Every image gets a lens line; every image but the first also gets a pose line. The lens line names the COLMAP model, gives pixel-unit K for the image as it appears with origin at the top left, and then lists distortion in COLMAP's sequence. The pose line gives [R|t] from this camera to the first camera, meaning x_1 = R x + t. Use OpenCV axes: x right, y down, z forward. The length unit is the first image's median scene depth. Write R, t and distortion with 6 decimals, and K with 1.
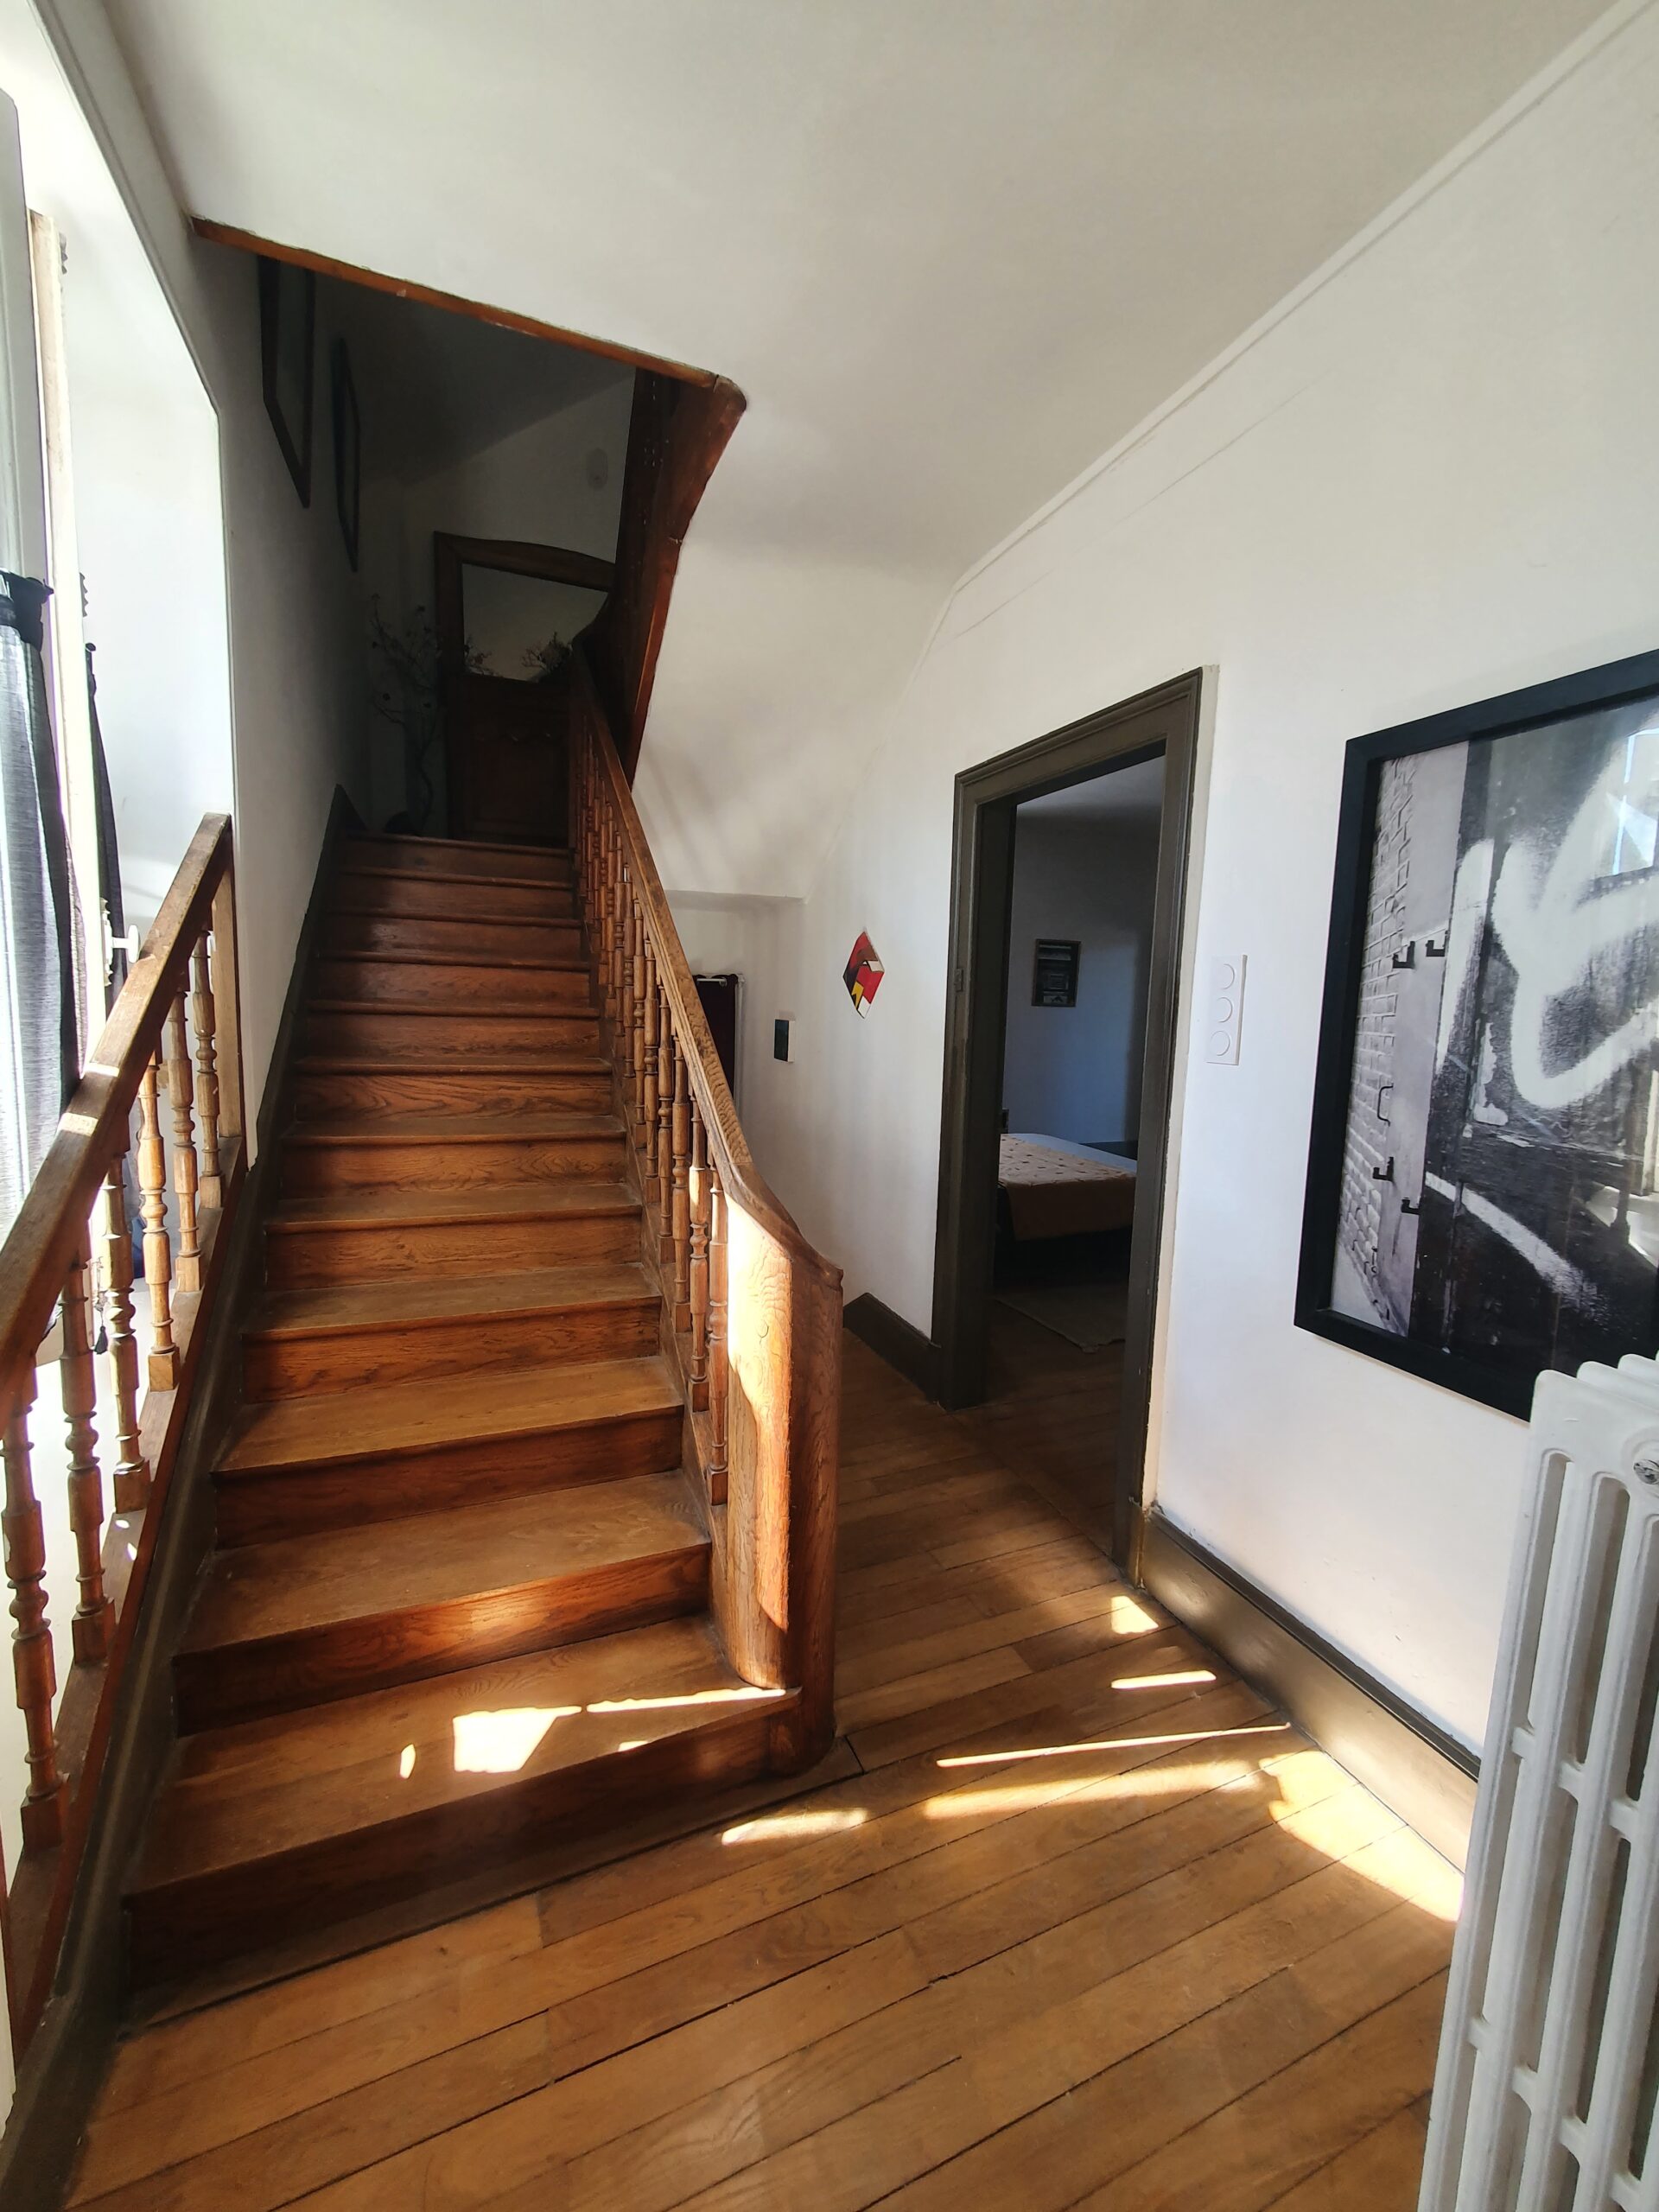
lens RADIAL K [[879.1, 0, 829.5], [0, 879.1, 1106.0], [0, 0, 1]] dist [0.010428, -0.000220]
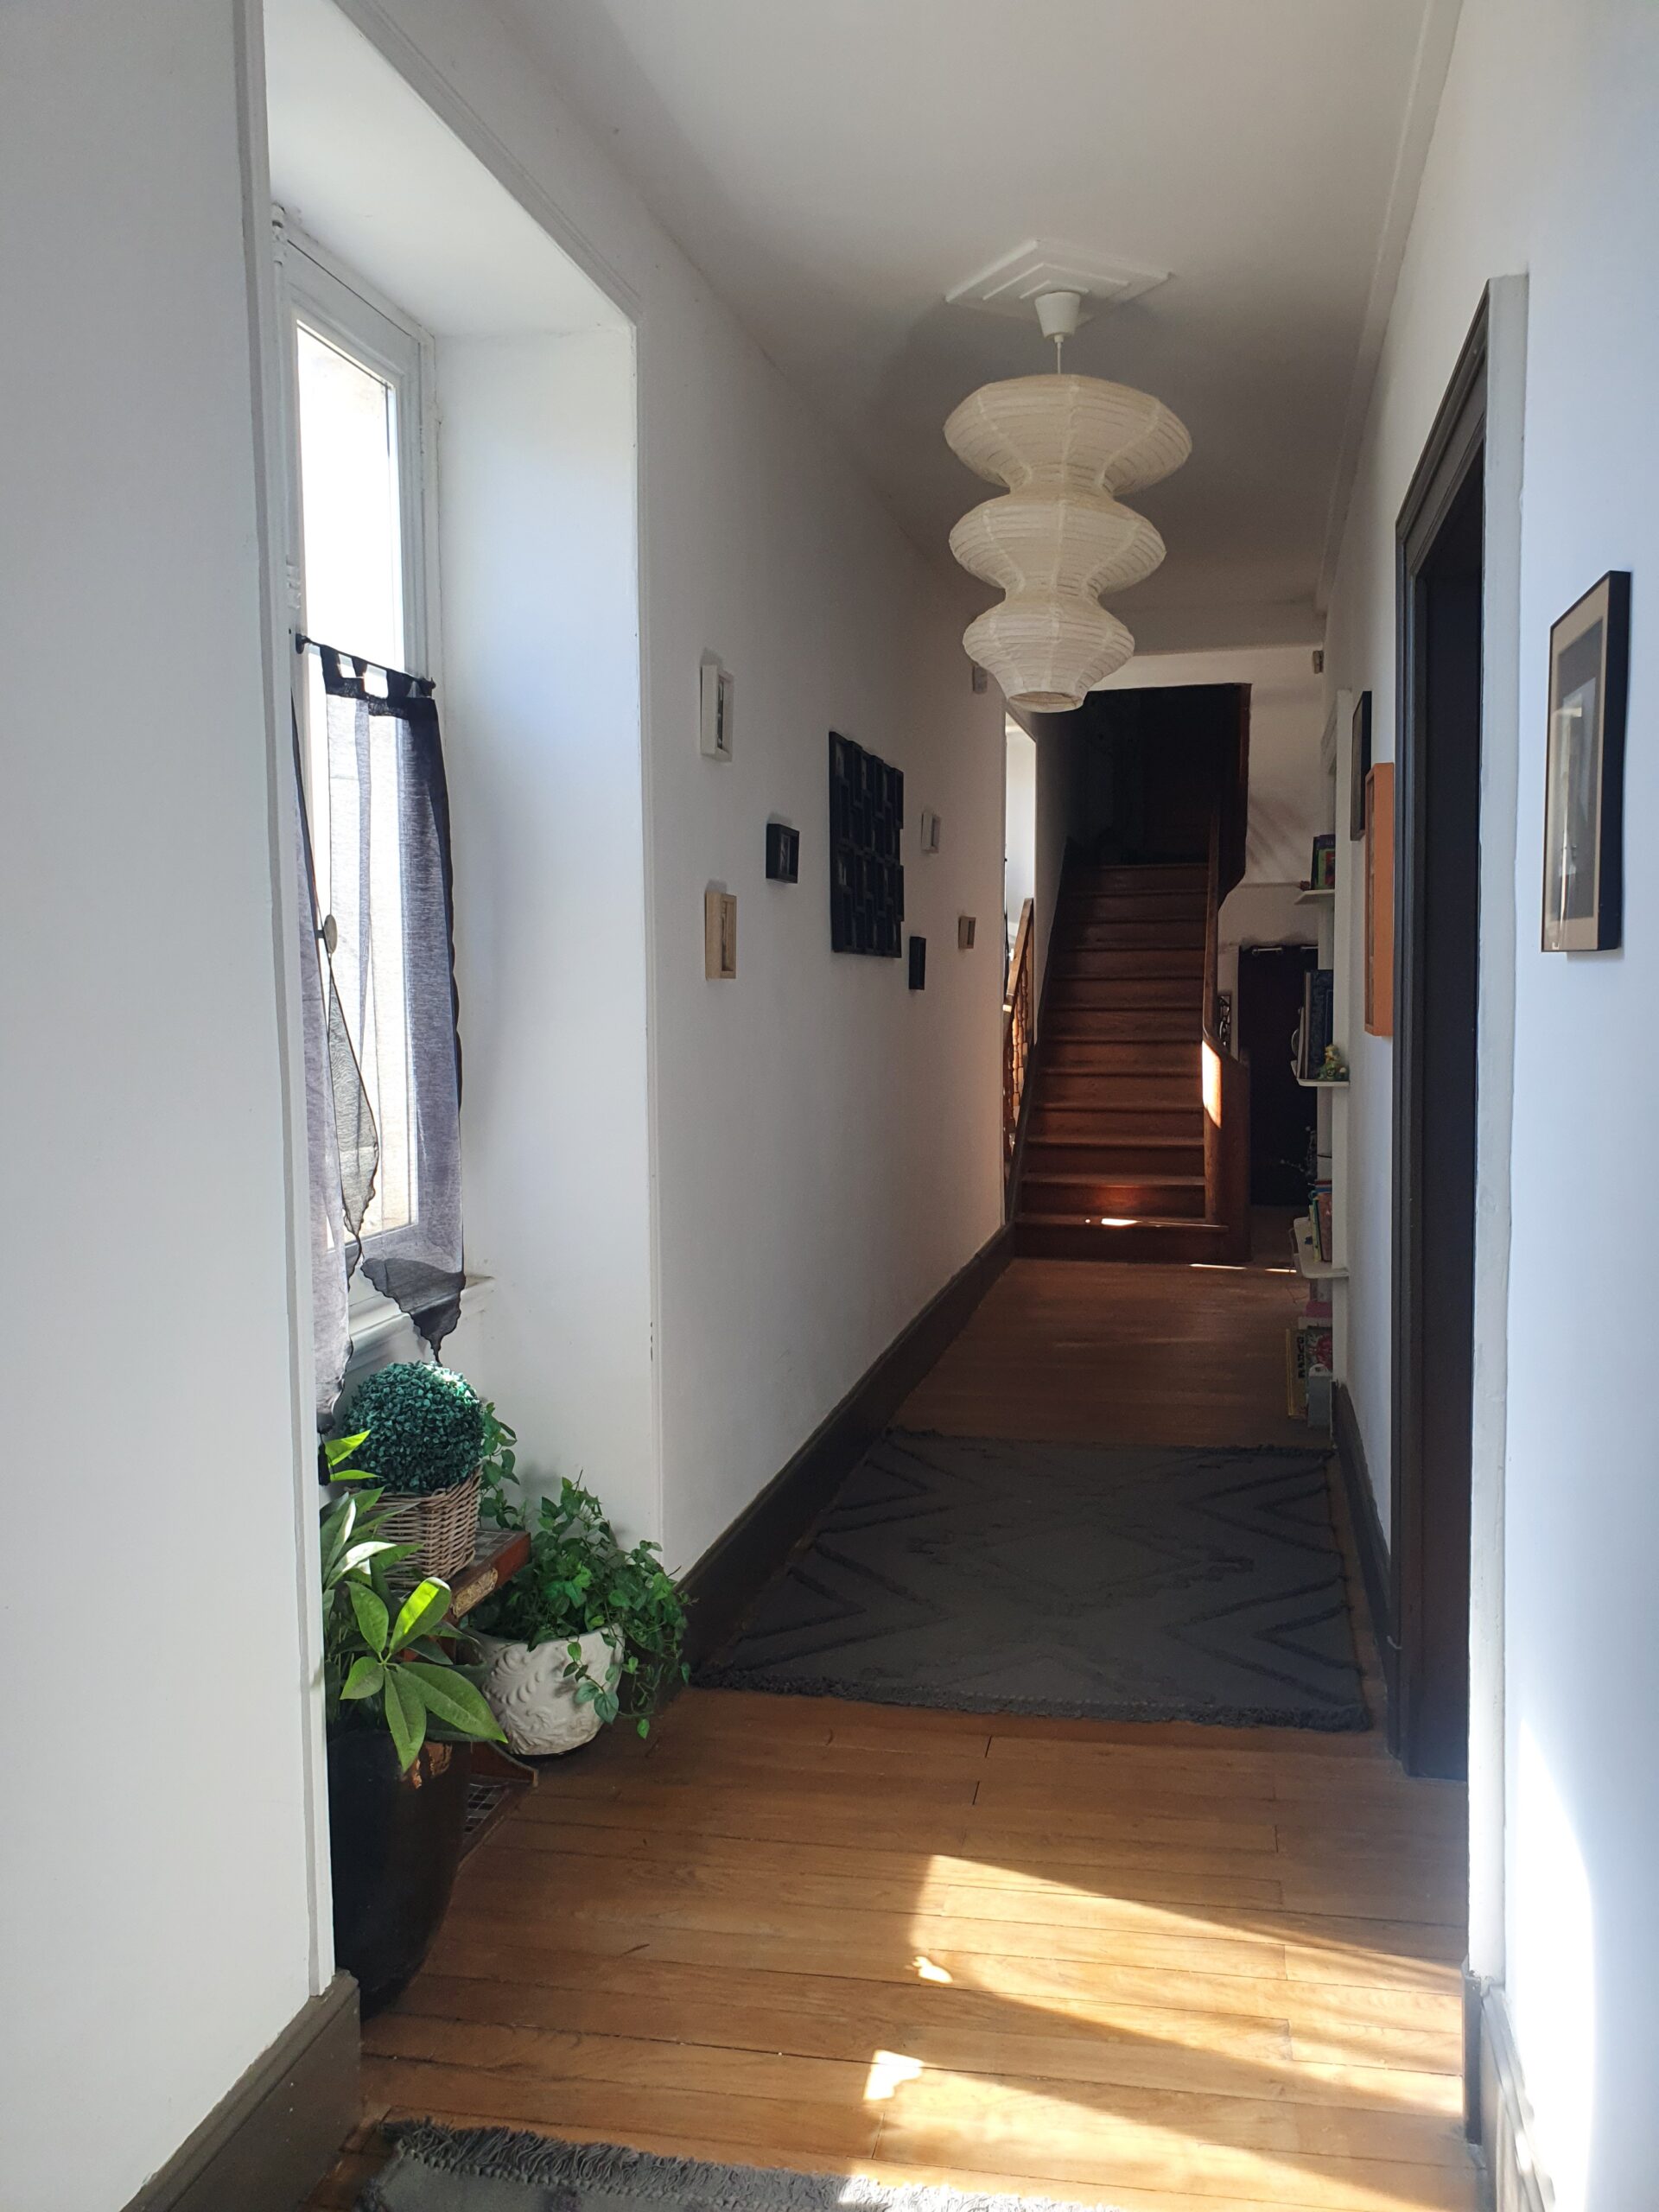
lens RADIAL K [[1693.1, 0, 829.5], [0, 1693.1, 1106.0], [0, 0, 1]] dist [0.000409, -0.000014]
pose [[0.808460, -0.004751, -0.588531, 1.327196], [-0.023080, 0.998942, -0.039769, 0.363745], [0.588098, 0.045735, 0.807496, -2.525651]]
